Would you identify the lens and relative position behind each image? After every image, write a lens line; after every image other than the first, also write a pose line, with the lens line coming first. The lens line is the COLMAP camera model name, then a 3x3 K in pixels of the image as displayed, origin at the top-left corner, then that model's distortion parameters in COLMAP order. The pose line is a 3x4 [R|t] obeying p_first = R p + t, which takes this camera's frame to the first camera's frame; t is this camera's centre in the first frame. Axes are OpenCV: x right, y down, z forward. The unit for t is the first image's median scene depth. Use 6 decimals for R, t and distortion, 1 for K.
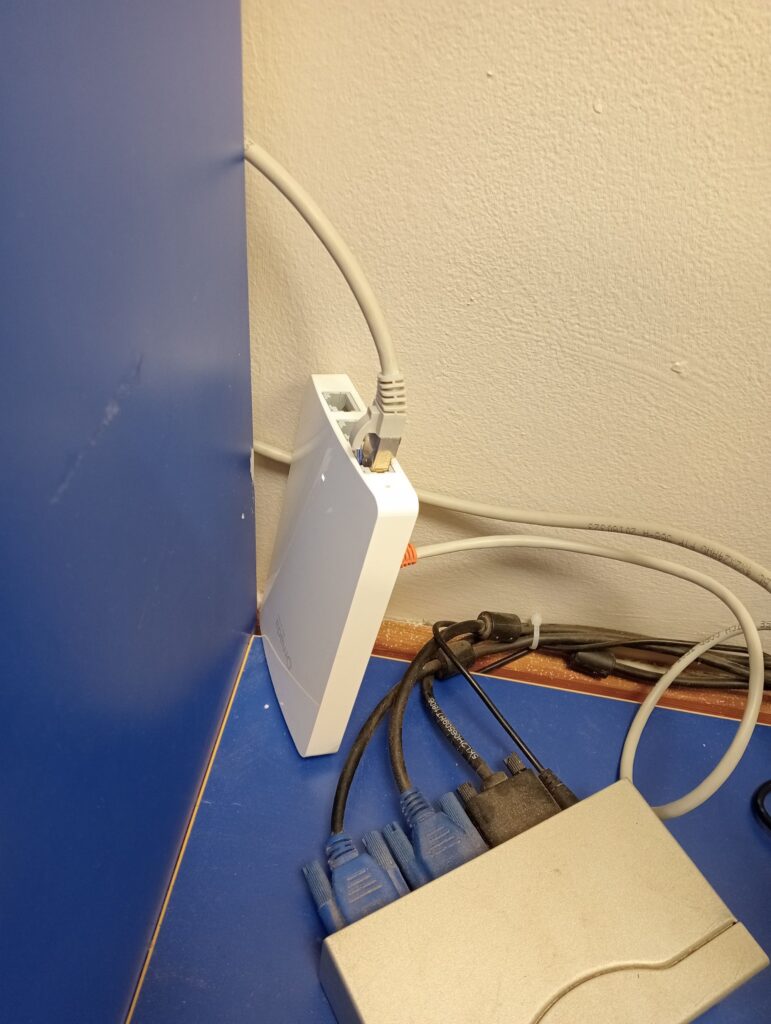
lens RADIAL K [[819.6, 0, 385.5], [0, 819.6, 512.0], [0, 0, 1]] dist [-0.002733, -0.073539]
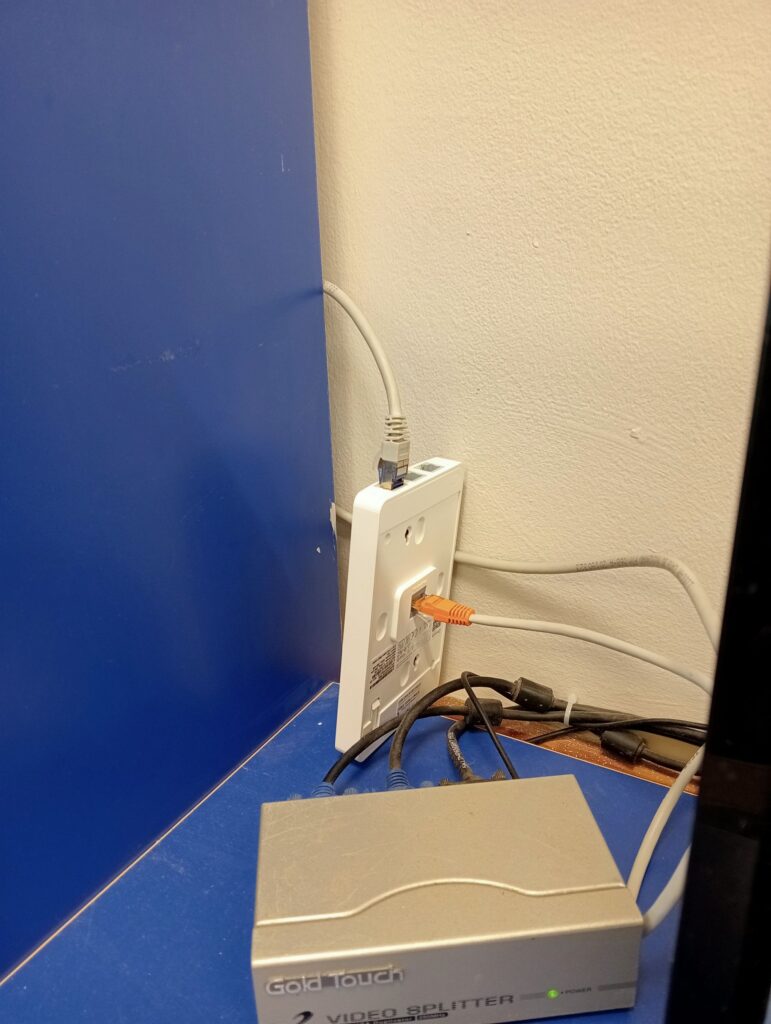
lens RADIAL K [[819.6, 0, 385.5], [0, 819.6, 512.0], [0, 0, 1]] dist [-0.002733, -0.073539]
pose [[0.920325, 0.022635, -0.390498, 0.517989], [-0.174885, 0.916796, -0.359027, 0.469364], [0.349881, 0.398714, 0.847709, -0.158080]]
